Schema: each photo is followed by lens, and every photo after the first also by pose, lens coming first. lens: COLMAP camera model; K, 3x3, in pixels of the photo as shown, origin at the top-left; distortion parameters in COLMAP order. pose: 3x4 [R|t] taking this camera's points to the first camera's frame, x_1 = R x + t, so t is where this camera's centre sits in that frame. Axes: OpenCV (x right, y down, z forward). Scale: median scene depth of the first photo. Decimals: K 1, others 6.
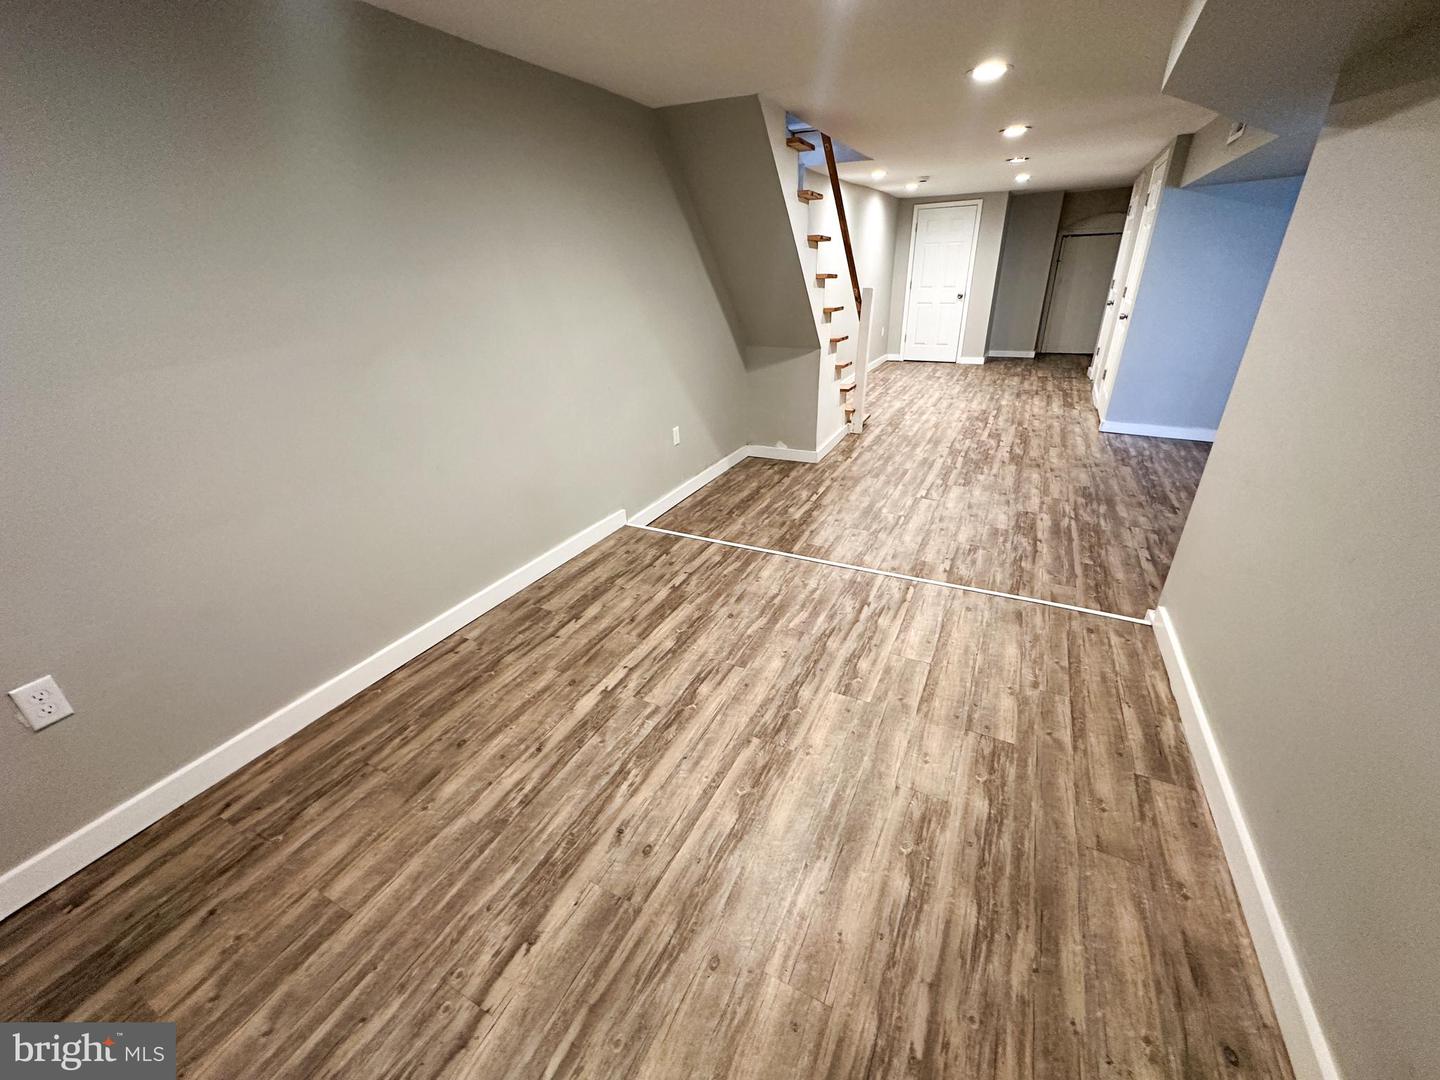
lens RADIAL K [[576.2, 0, 719.2], [0, 576.2, 540.7], [0, 0, 1]] dist [-0.005879, 0.000915]
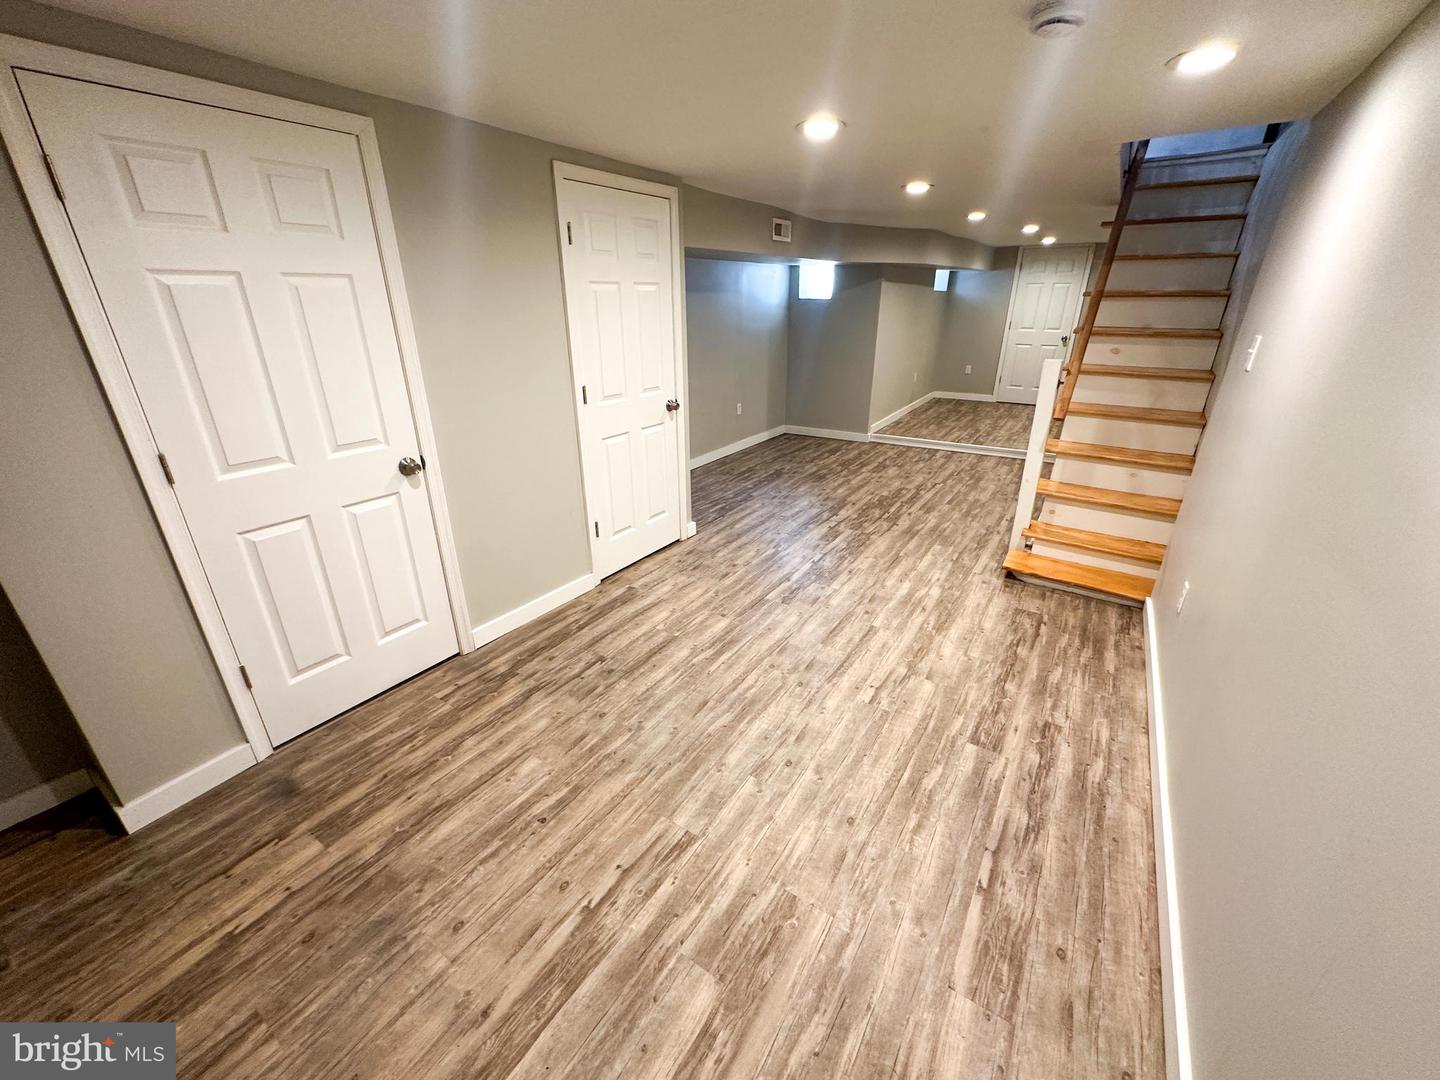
lens RADIAL K [[576.2, 0, 719.2], [0, 576.2, 540.7], [0, 0, 1]] dist [-0.005879, 0.000915]
pose [[-0.993722, -0.008771, 0.111531, 0.985030], [0.077645, 0.663655, 0.743999, -1.425684], [-0.080543, 0.747988, -0.658807, 2.803426]]
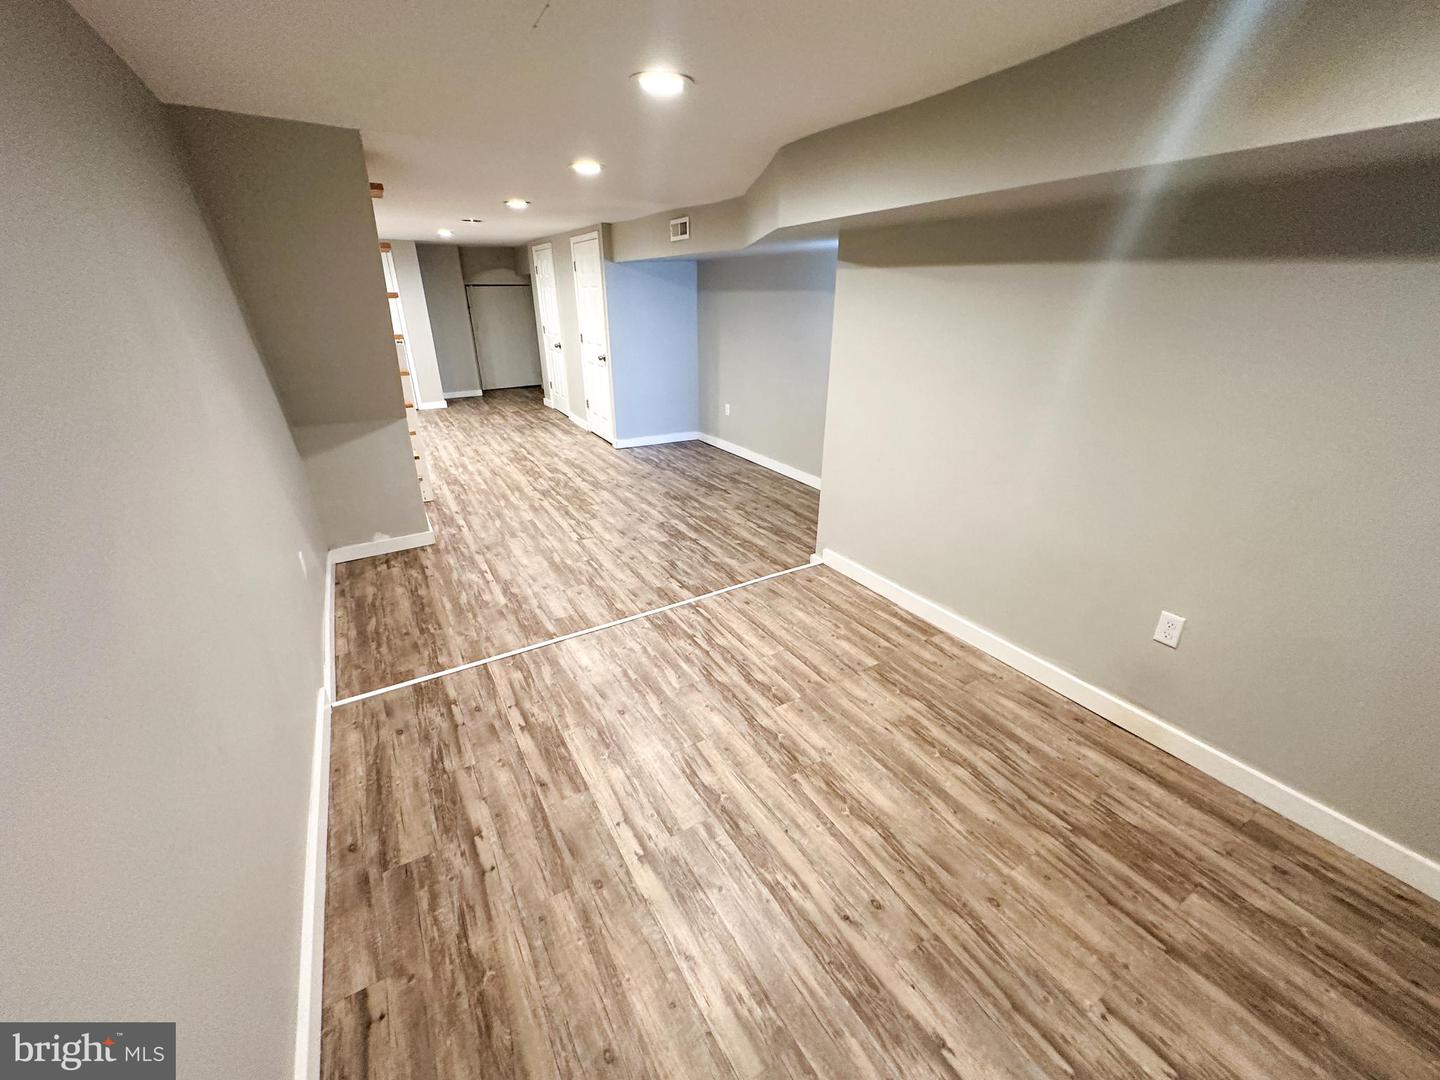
lens RADIAL K [[576.2, 0, 719.2], [0, 576.2, 540.7], [0, 0, 1]] dist [-0.005879, 0.000915]
pose [[0.527393, -0.308996, 0.791441, -0.475381], [0.349569, 0.927939, 0.129345, -0.164870], [-0.774376, 0.208447, 0.597404, 0.242532]]
